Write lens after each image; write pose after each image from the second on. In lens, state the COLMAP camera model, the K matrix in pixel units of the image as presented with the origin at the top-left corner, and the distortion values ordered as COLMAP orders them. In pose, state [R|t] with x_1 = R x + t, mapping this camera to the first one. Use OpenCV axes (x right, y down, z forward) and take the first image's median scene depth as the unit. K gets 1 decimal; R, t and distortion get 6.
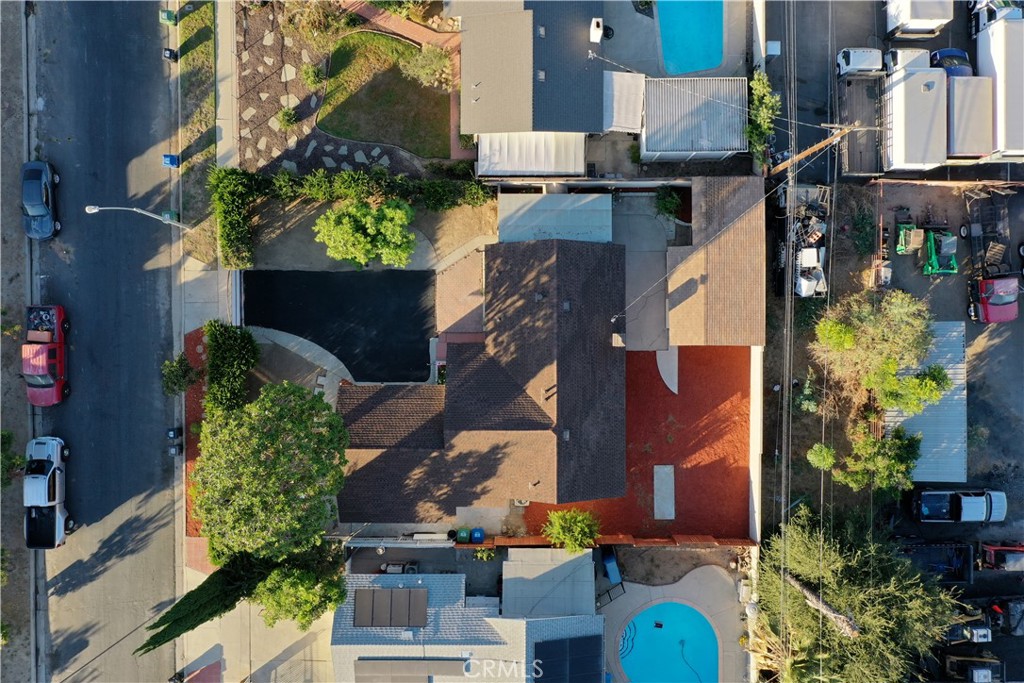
lens RADIAL K [[810.4, 0, 513.8], [0, 810.4, 333.8], [0, 0, 1]] dist [0.007657, -0.004405]
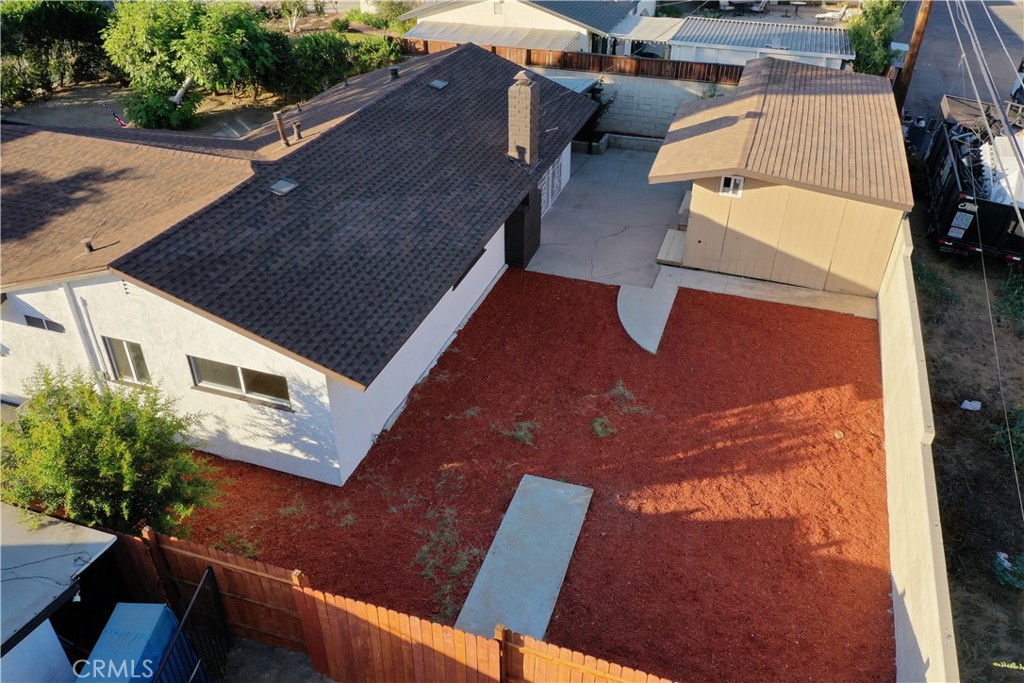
lens RADIAL K [[810.4, 0, 505.8], [0, 810.4, 344.9], [0, 0, 1]] dist [0.007657, -0.004405]
pose [[0.943868, 0.183208, -0.274861, 0.235355], [-0.330307, 0.515077, -0.790944, 0.363195], [-0.003333, 0.837335, 0.546680, 0.809026]]
